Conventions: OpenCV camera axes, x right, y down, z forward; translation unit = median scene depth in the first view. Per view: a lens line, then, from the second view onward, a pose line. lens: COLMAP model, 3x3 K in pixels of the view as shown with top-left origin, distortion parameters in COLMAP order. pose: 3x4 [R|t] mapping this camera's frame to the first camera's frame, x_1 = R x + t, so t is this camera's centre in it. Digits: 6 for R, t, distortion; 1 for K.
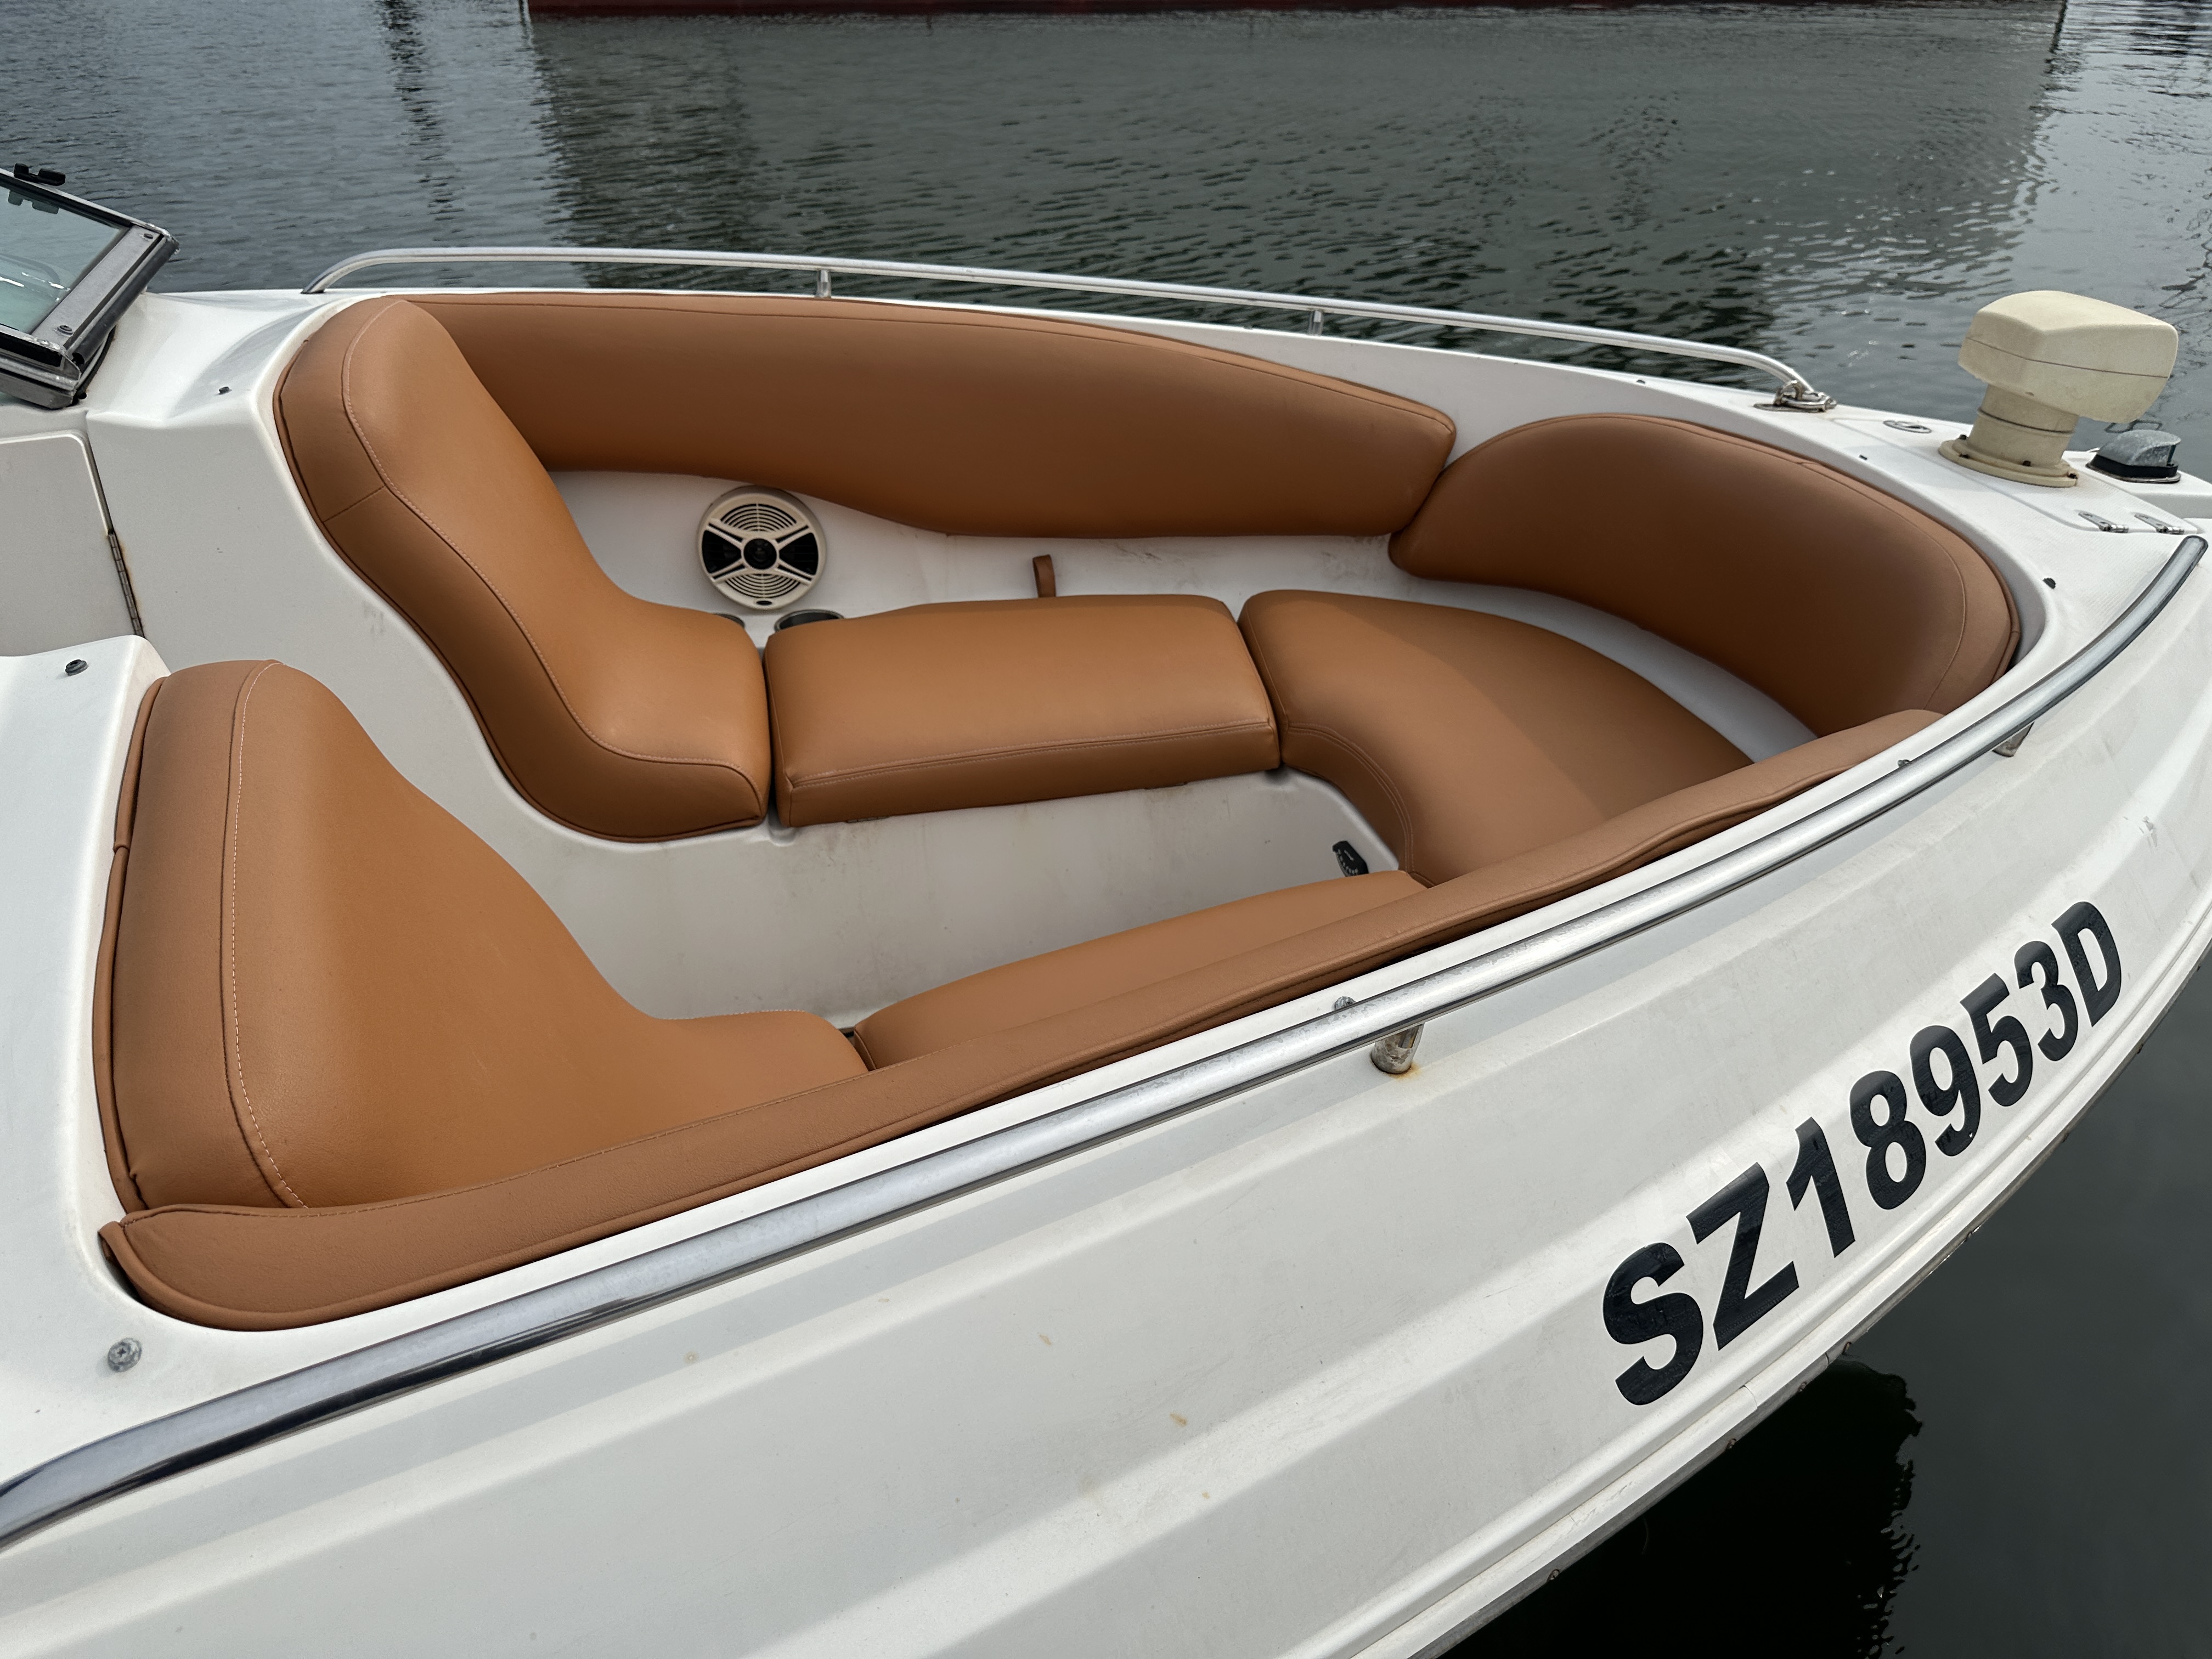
lens RADIAL K [[1537.5, 0, 1096.3], [0, 1537.5, 822.6], [0, 0, 1]] dist [0.000299, -0.007228]
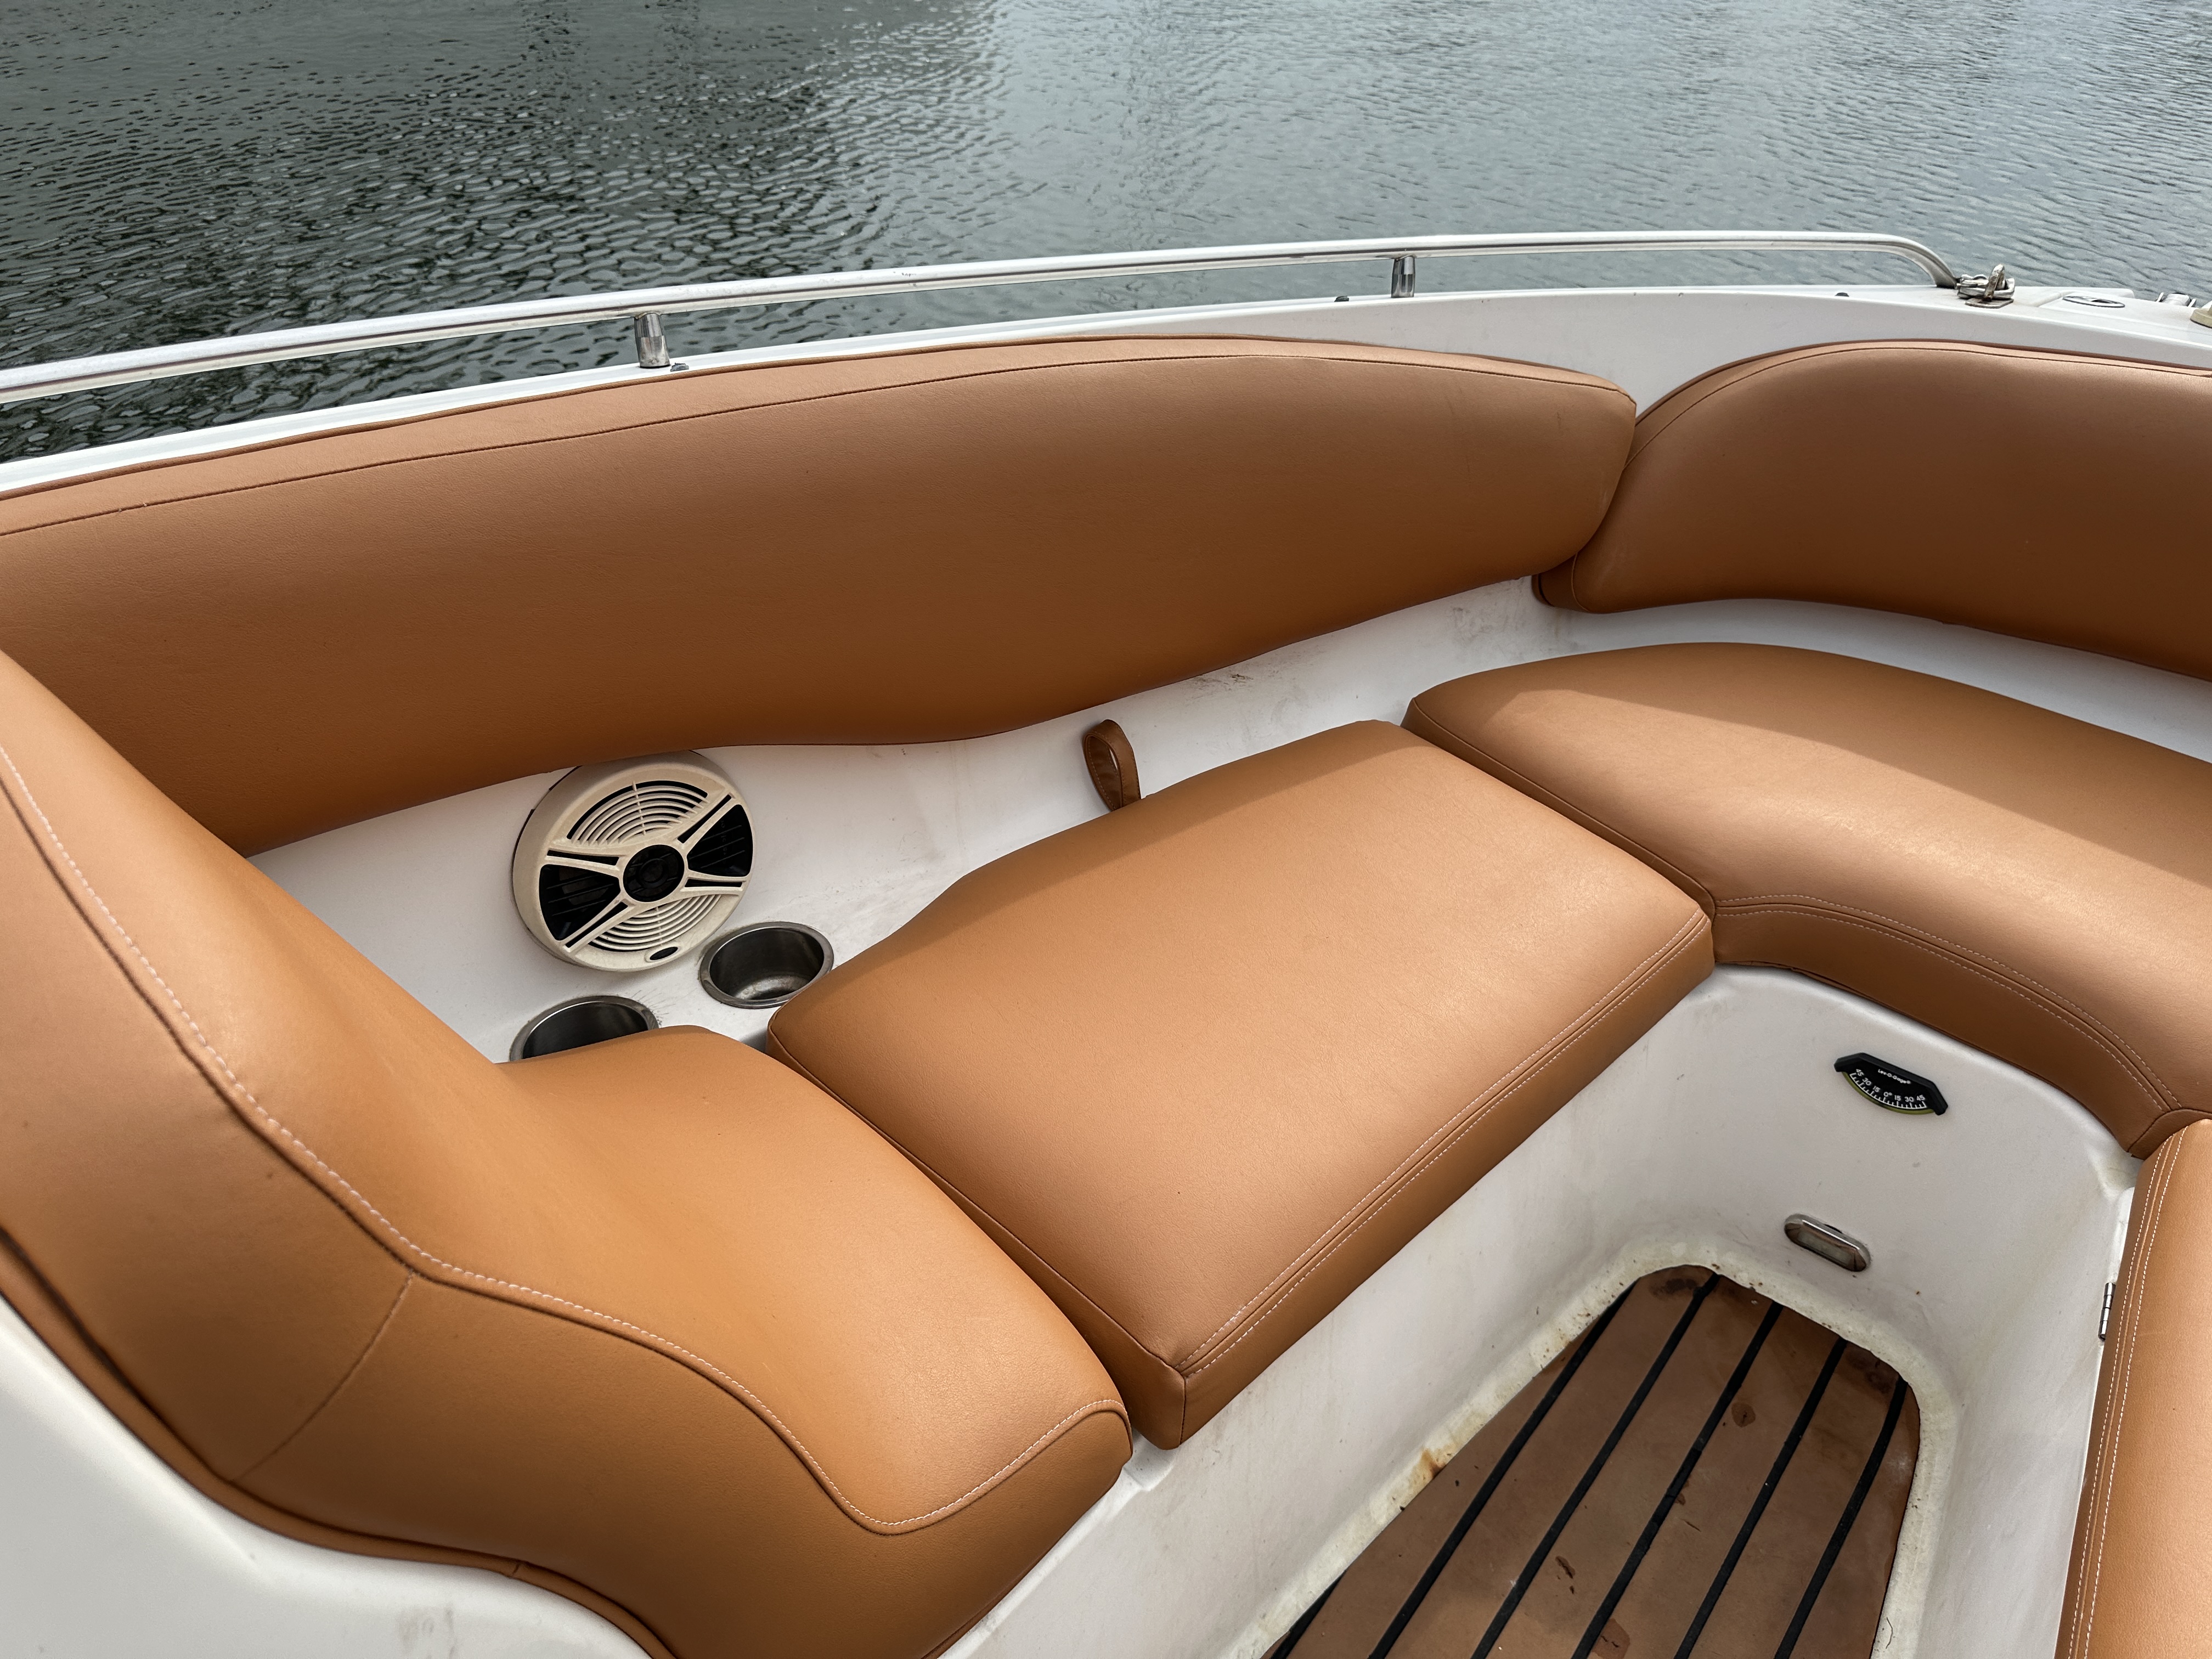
lens RADIAL K [[1570.5, 0, 1121.9], [0, 1570.5, 823.5], [0, 0, 1]] dist [-0.002721, -0.007167]
pose [[0.848070, -0.299371, 0.437212, -0.311889], [0.267545, 0.954132, 0.134358, -0.220076], [-0.457381, 0.003029, 0.889266, 0.456299]]
